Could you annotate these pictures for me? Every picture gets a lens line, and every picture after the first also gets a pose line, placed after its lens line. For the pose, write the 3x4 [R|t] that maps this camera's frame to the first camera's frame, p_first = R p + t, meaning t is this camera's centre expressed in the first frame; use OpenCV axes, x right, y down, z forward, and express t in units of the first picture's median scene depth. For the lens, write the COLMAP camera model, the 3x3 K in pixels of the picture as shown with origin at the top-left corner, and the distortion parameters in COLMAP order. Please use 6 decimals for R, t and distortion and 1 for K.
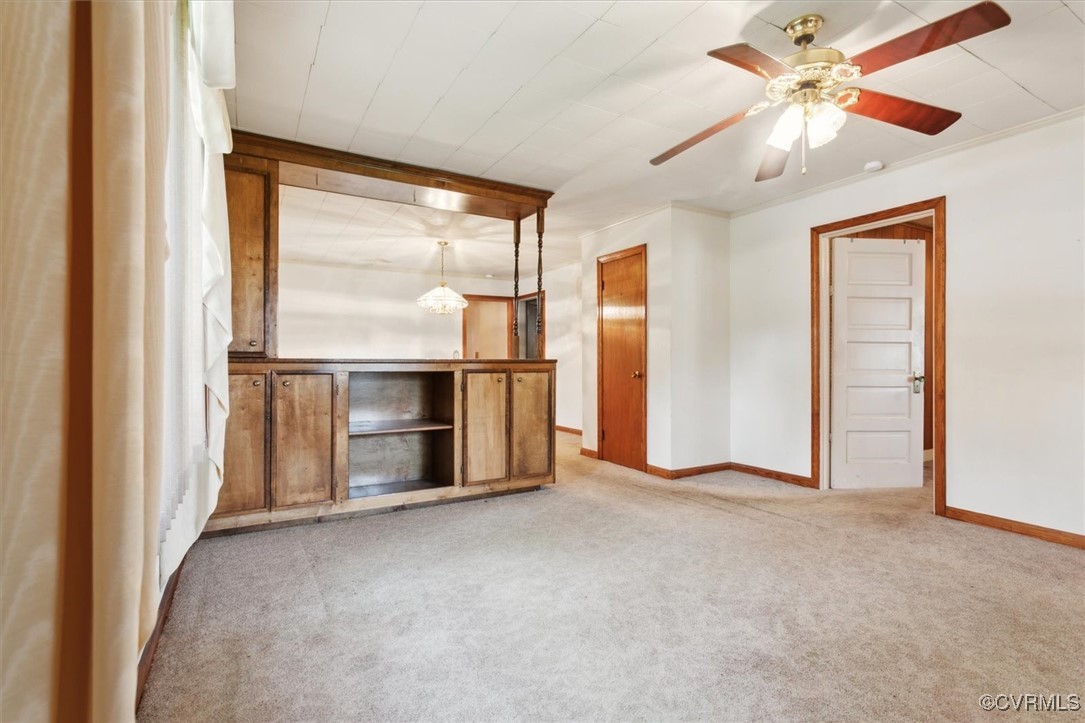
lens RADIAL K [[515.7, 0, 538.9], [0, 515.7, 364.0], [0, 0, 1]] dist [0.000306, 0.003295]
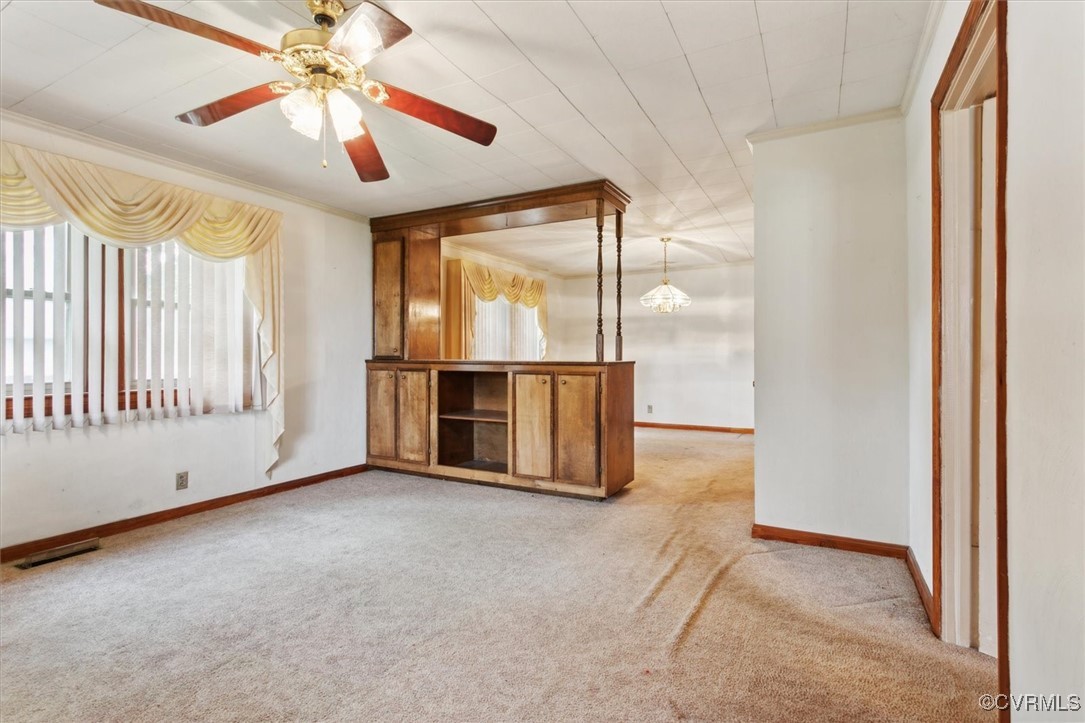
lens RADIAL K [[515.7, 0, 548.3], [0, 515.7, 355.3], [0, 0, 1]] dist [0.000306, 0.003295]
pose [[0.520845, -0.001009, -0.853651, 0.824837], [-0.004337, 0.999983, -0.003828, -0.018245], [0.853640, 0.005696, 0.520832, 0.475943]]
